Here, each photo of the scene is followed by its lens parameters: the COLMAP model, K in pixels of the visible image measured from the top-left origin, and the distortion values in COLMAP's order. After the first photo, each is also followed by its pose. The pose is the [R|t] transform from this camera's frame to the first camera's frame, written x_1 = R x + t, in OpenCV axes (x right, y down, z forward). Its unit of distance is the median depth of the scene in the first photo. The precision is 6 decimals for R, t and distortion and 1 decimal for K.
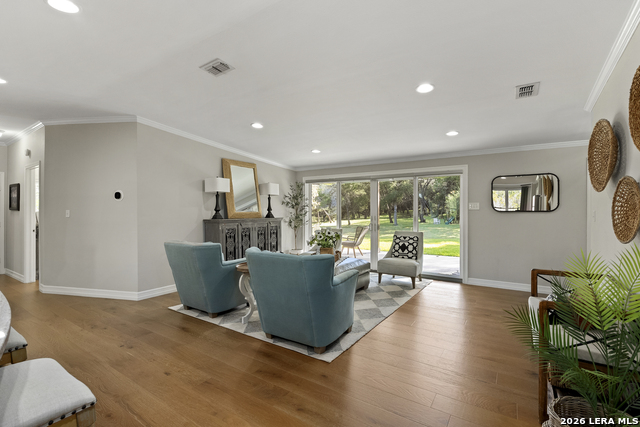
lens RADIAL K [[295.9, 0, 319.0], [0, 295.9, 211.2], [0, 0, 1]] dist [-0.000944, -0.000012]
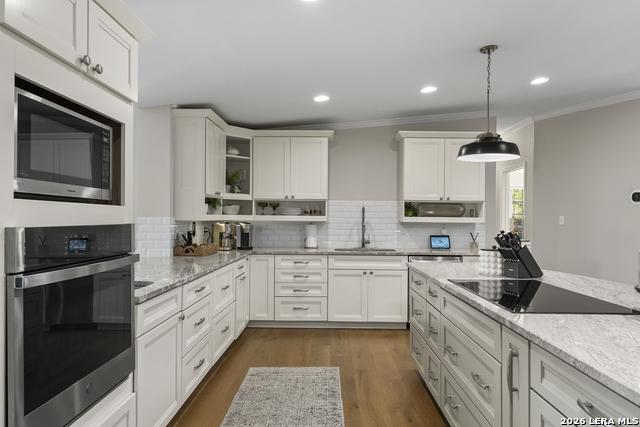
lens RADIAL K [[419.6, 0, 320.0], [0, 419.6, 213.5], [0, 0, 1]] dist [0.000679, 0.000102]
pose [[0.536997, 0.000489, -0.843584, -0.175185], [-0.016165, 0.999822, -0.009711, 0.009342], [0.843429, 0.018851, 0.536909, -0.188933]]
